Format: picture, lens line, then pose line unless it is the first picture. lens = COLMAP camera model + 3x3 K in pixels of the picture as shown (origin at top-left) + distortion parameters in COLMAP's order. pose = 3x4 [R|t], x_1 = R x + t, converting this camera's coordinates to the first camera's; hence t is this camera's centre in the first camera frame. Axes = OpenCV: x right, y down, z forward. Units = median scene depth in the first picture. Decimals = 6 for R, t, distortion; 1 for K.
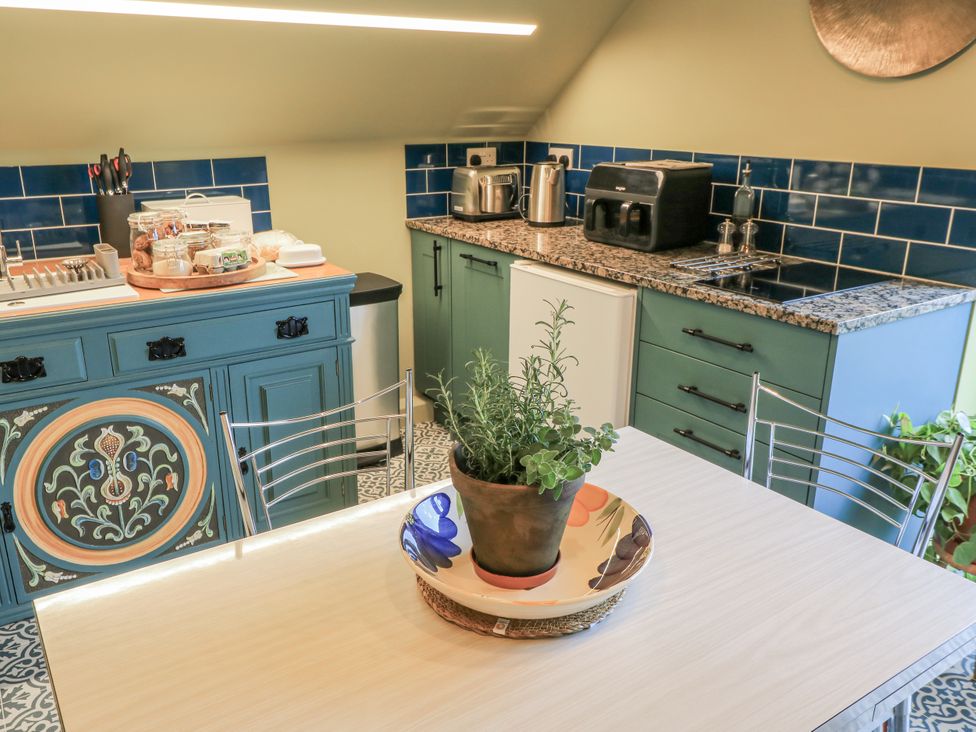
lens RADIAL K [[812.2, 0, 488.7], [0, 812.2, 361.6], [0, 0, 1]] dist [0.007928, 0.006339]
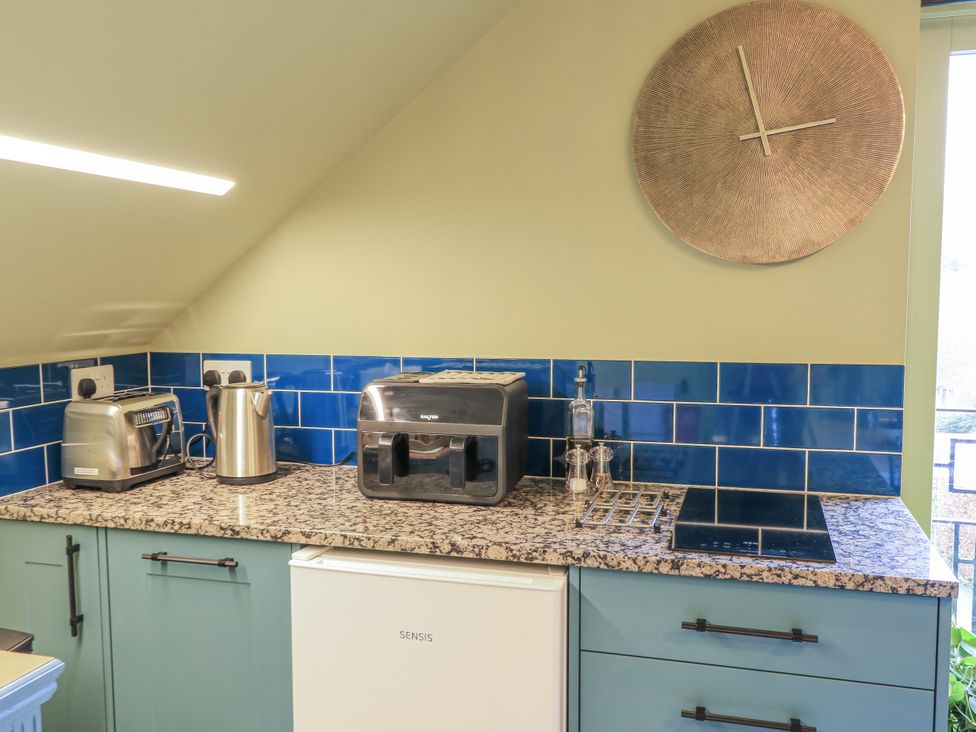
lens RADIAL K [[896.6, 0, 488.0], [0, 896.6, 366.0], [0, 0, 1]] dist [0.016135, 0.000791]
pose [[0.779085, -0.057202, 0.624304, -0.289138], [0.197886, 0.967356, -0.158313, -0.141947], [-0.594868, 0.246880, 0.764972, 0.443406]]
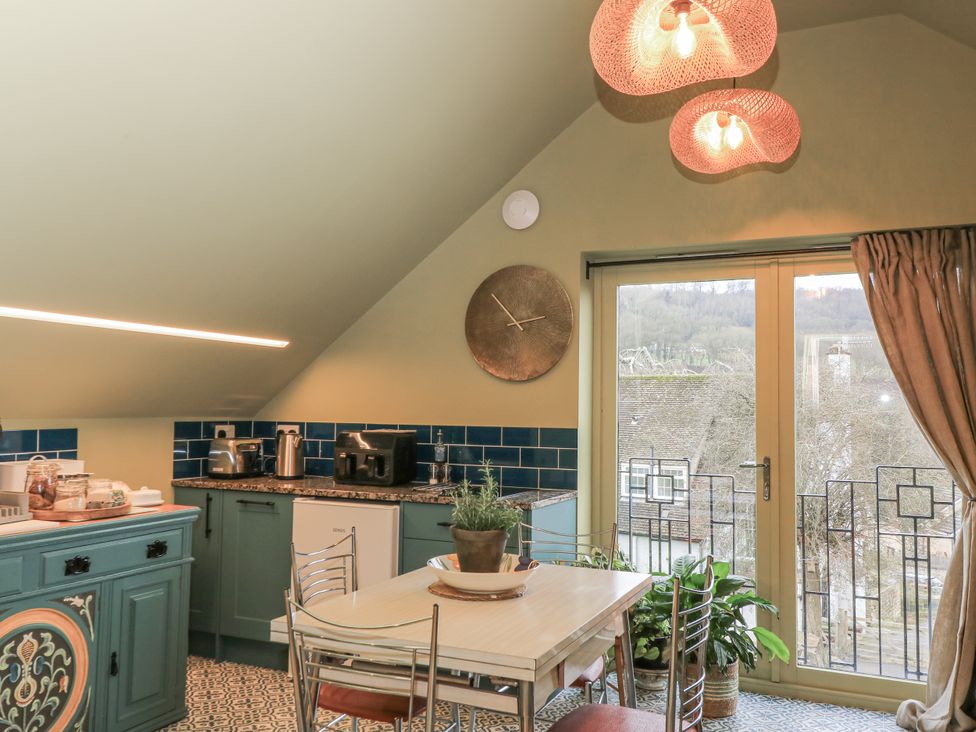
lens RADIAL K [[812.2, 0, 488.7], [0, 812.2, 361.6], [0, 0, 1]] dist [0.007928, 0.006339]
pose [[0.853078, 0.041908, 0.520099, -0.478963], [0.146851, 0.937196, -0.316385, 0.167263], [-0.500693, 0.346277, 0.793346, -0.405084]]
